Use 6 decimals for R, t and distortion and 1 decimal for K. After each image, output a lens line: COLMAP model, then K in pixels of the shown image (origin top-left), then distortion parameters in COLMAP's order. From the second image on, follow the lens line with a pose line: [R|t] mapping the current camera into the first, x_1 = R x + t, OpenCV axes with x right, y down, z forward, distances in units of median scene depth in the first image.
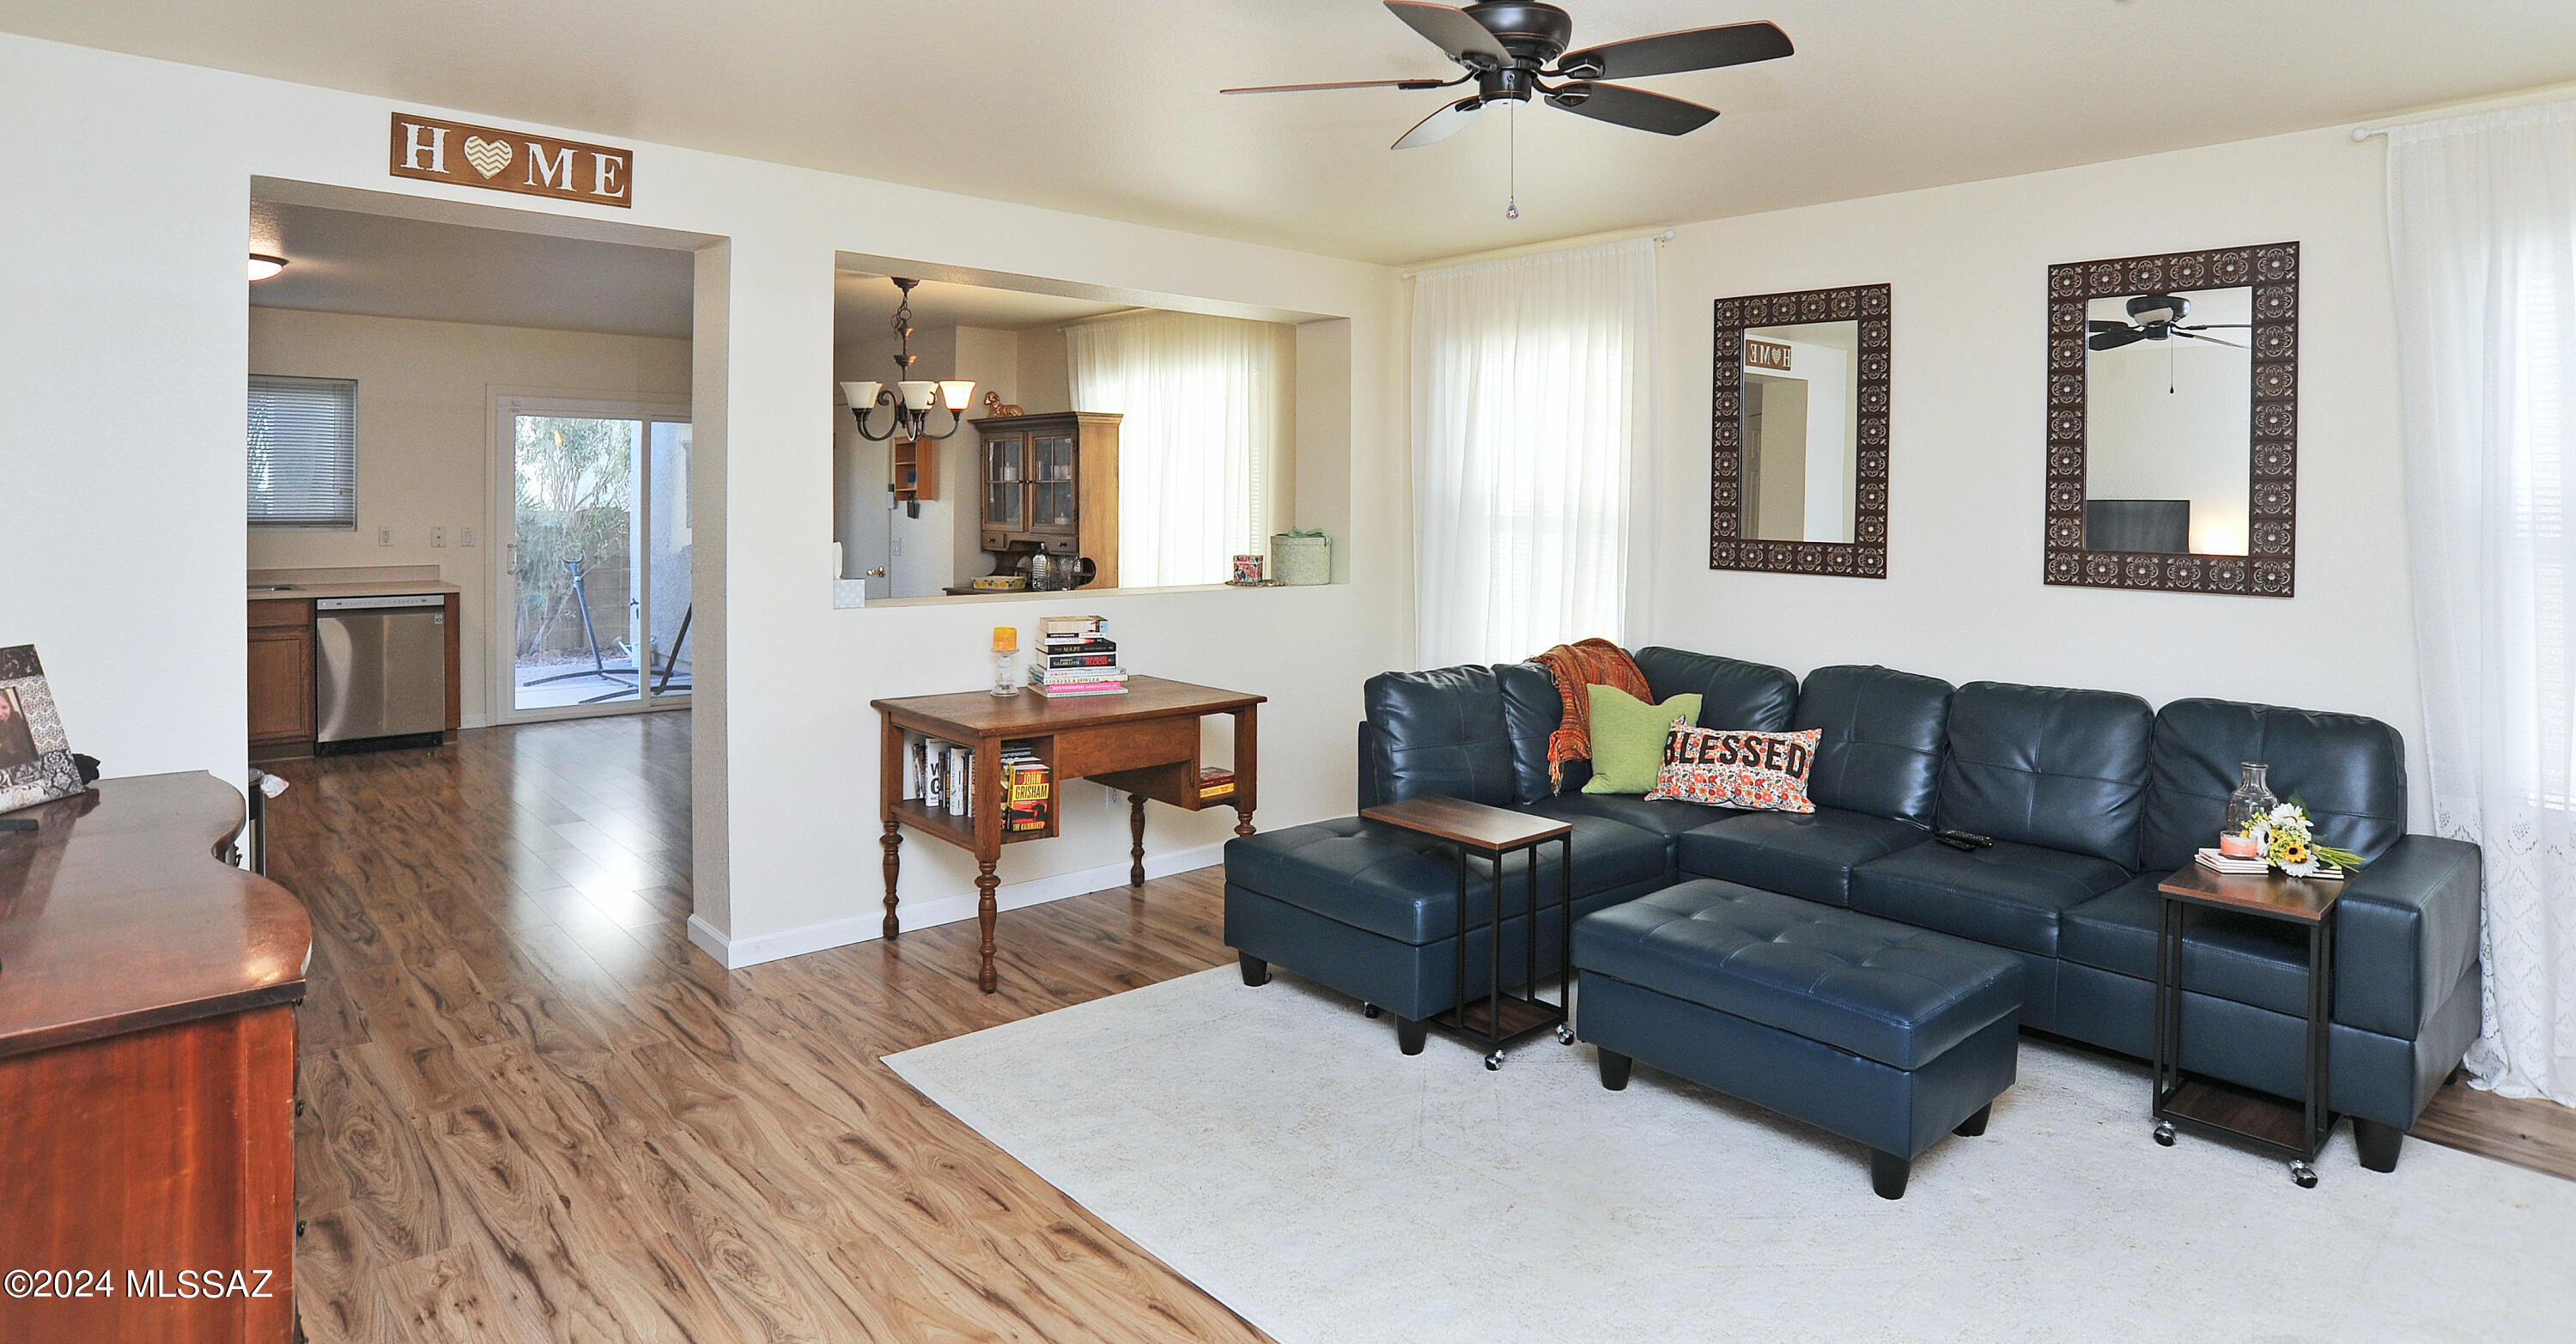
lens RADIAL K [[1370.0, 0, 1290.5], [0, 1370.0, 509.0], [0, 0, 1]] dist [-0.054535, 0.002053]
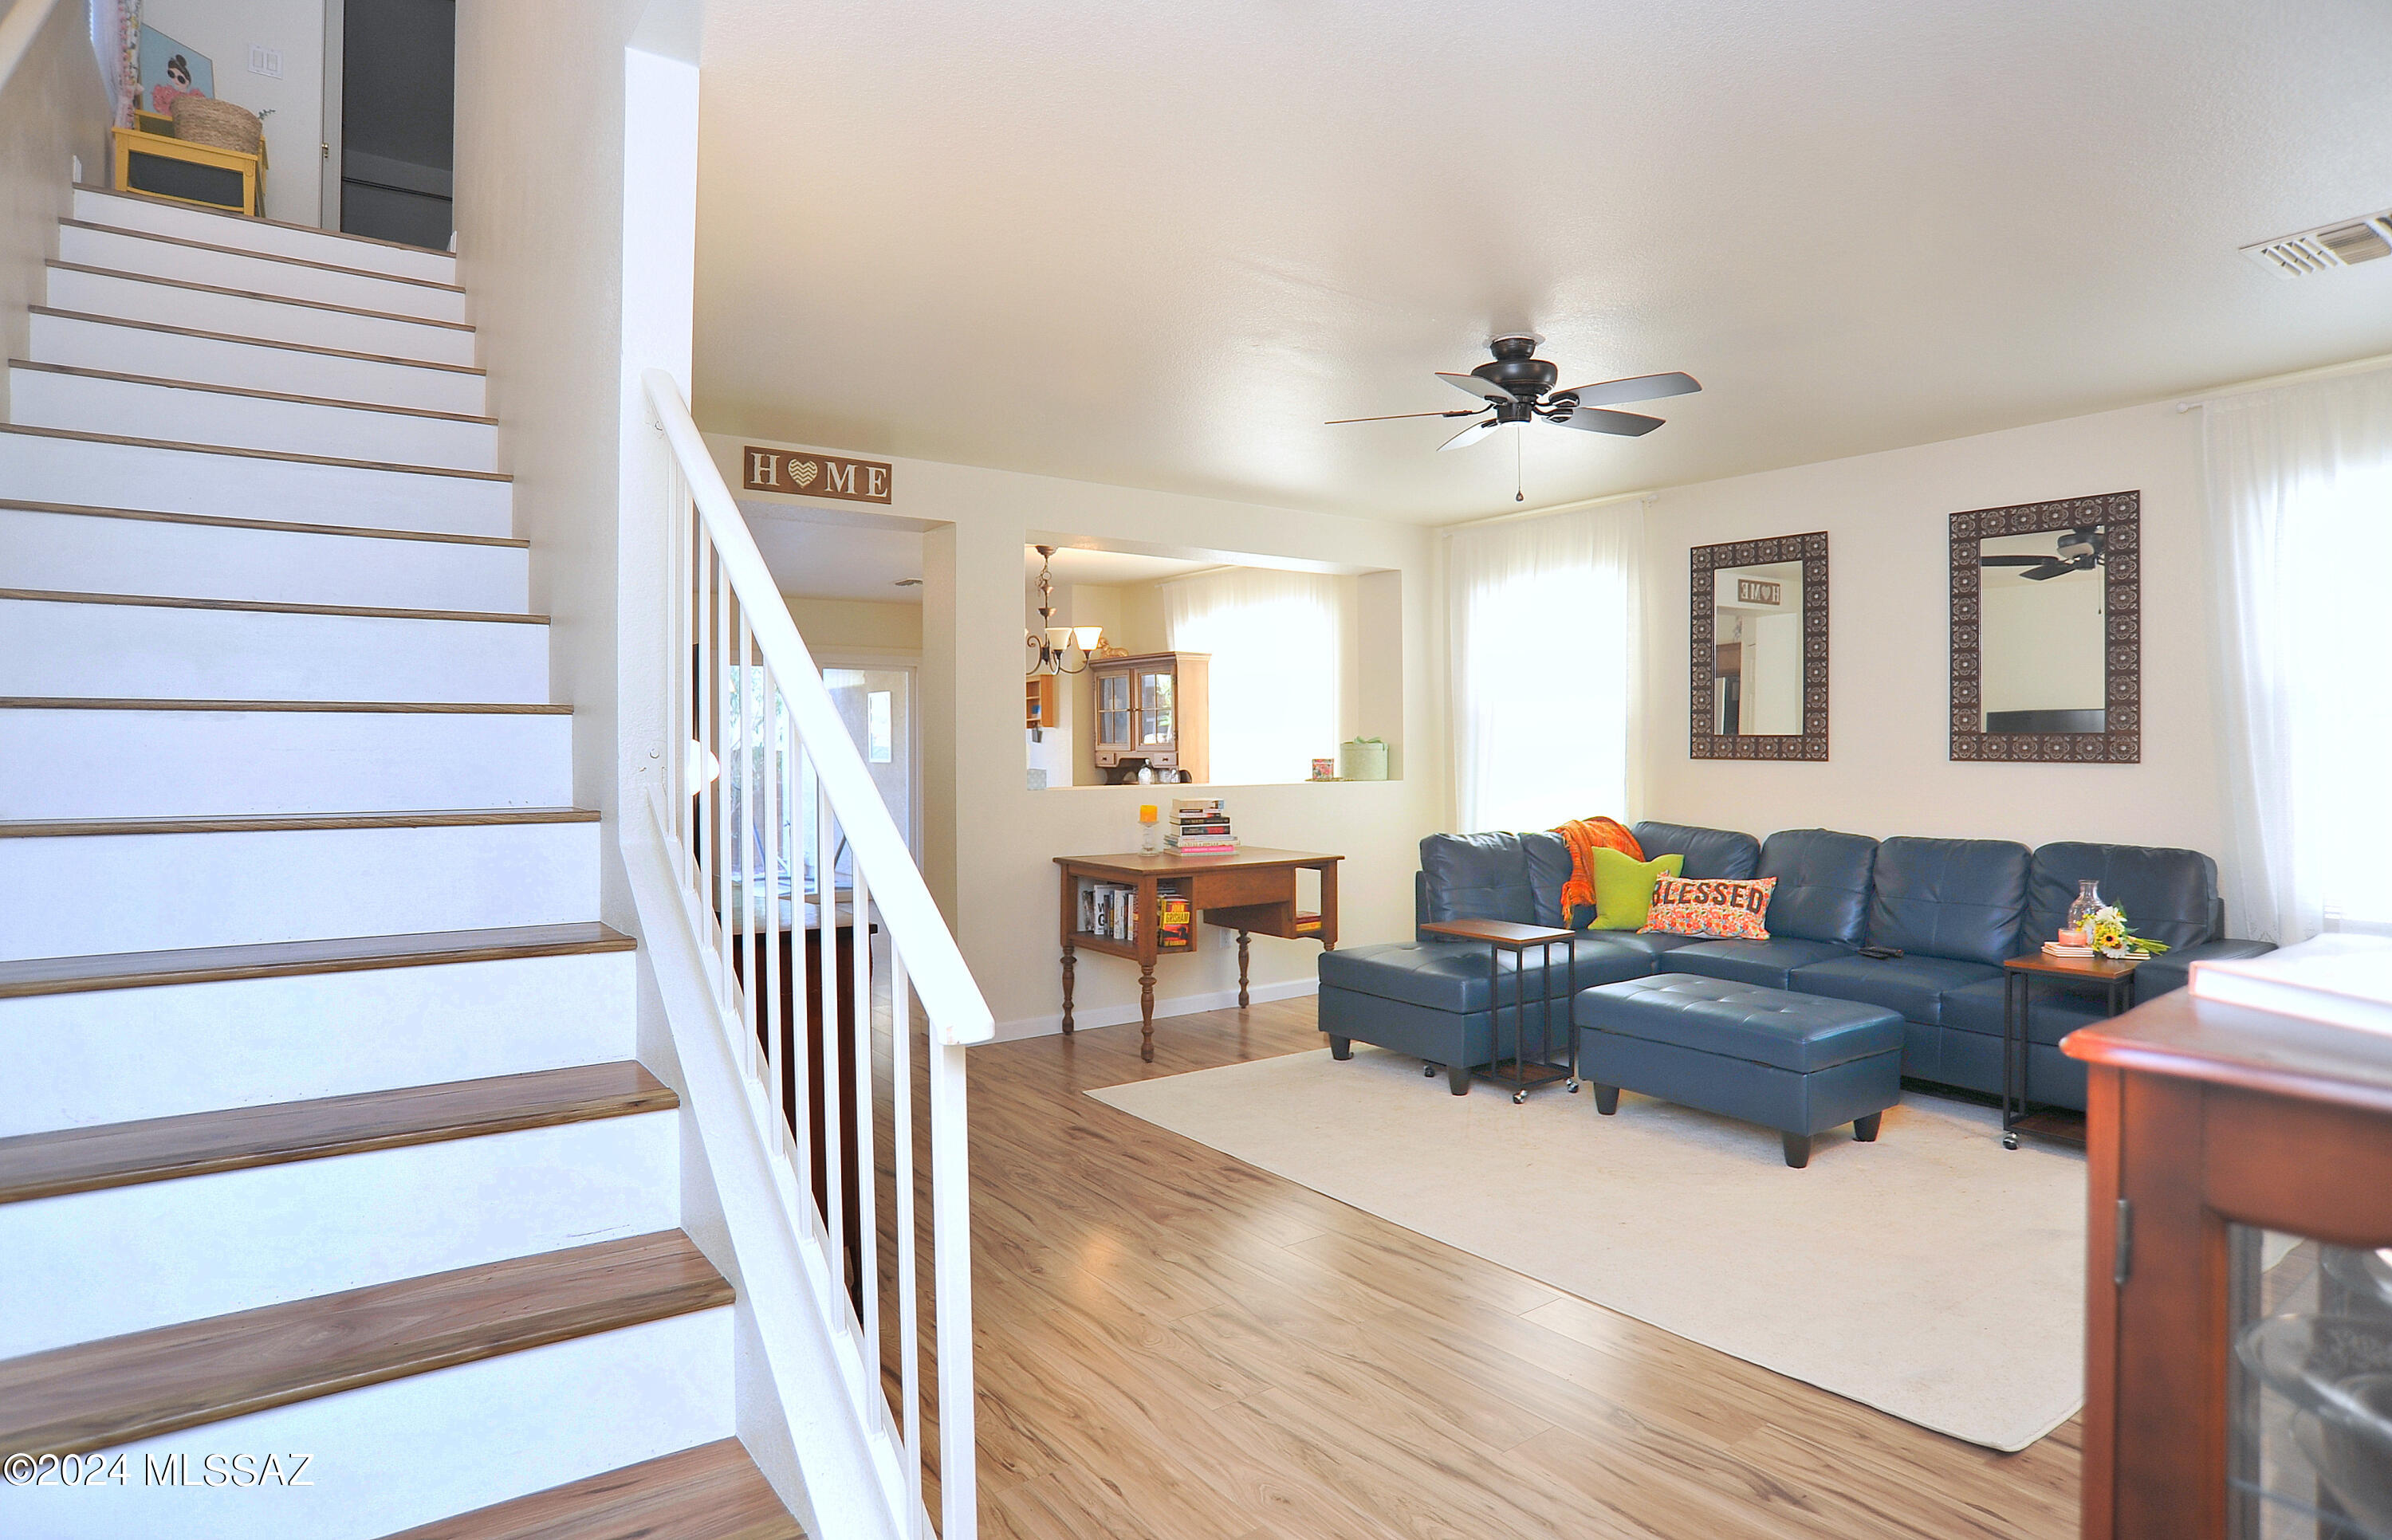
lens RADIAL K [[1310.5, 0, 1174.6], [0, 1310.5, 753.0], [0, 0, 1]] dist [-0.061802, 0.006453]
pose [[0.993026, -0.012604, -0.117221, -0.035120], [0.012217, 0.999917, -0.004018, 0.046358], [0.117262, 0.002558, 0.993098, -0.320386]]
